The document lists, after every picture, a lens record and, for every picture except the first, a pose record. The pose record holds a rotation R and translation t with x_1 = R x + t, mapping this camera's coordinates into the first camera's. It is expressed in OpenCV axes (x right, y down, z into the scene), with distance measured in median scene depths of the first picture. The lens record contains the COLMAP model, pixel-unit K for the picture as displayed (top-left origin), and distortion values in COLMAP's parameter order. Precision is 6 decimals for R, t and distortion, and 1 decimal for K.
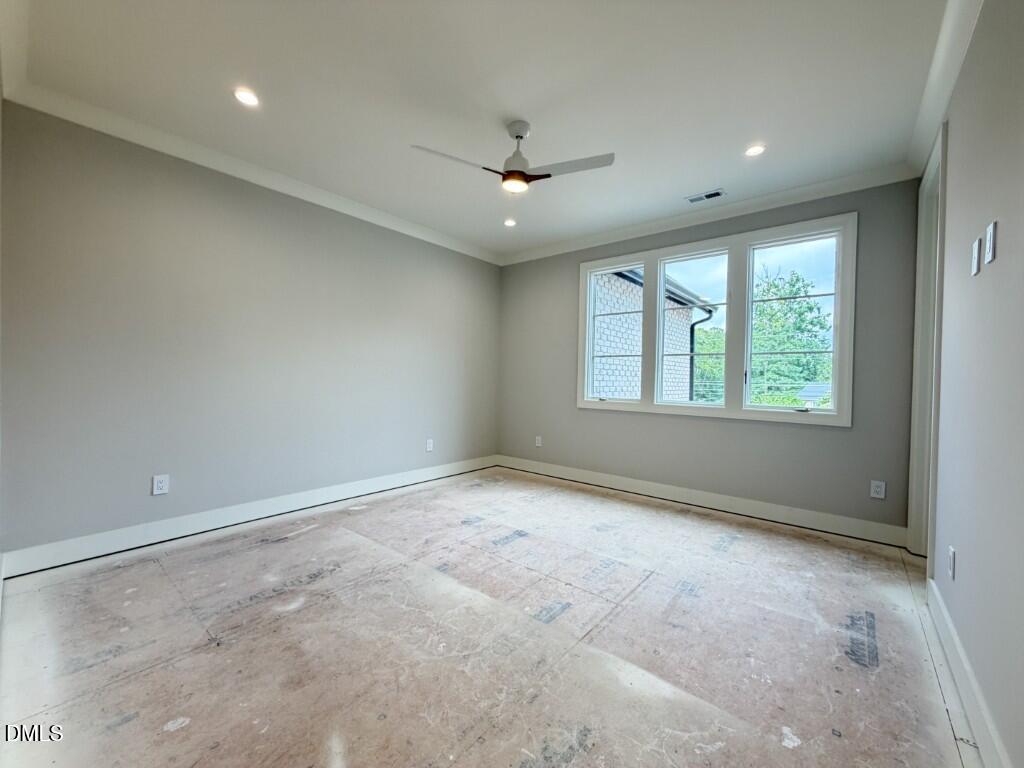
lens RADIAL K [[410.2, 0, 509.8], [0, 410.2, 384.1], [0, 0, 1]] dist [0.001494, -0.000121]
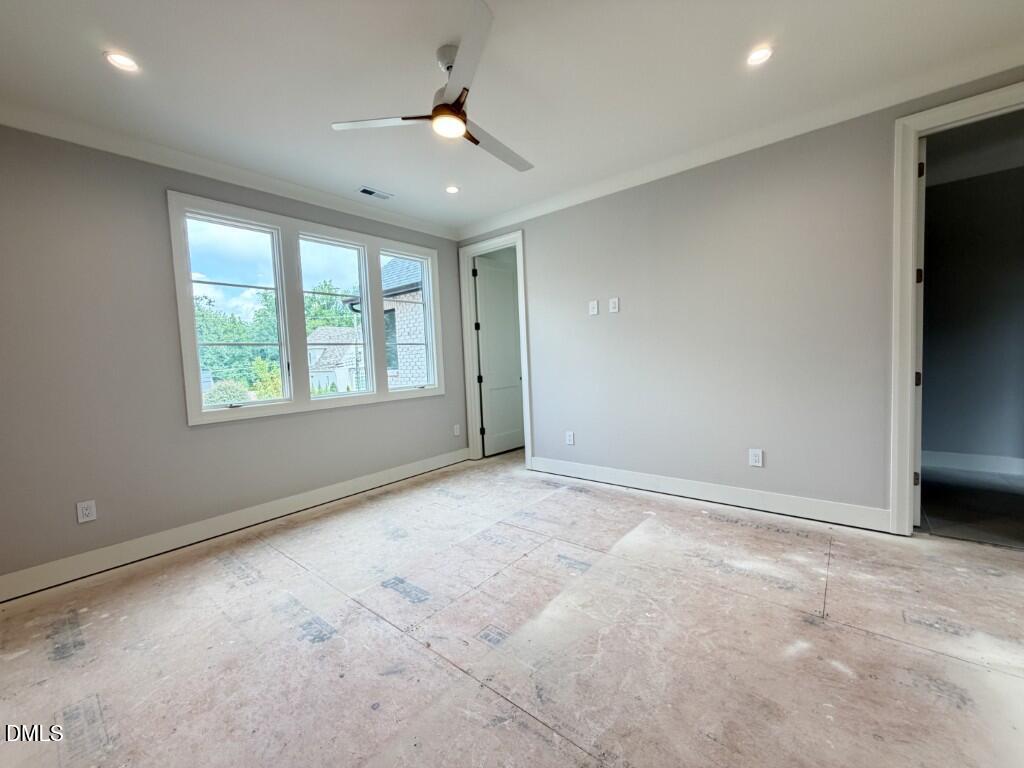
lens RADIAL K [[410.2, 0, 509.8], [0, 410.2, 384.1], [0, 0, 1]] dist [0.001494, -0.000121]
pose [[-0.005454, -0.080523, 0.996738, -0.730926], [0.060190, 0.994919, 0.080705, -0.042980], [-0.998172, 0.060434, -0.000580, 0.821925]]
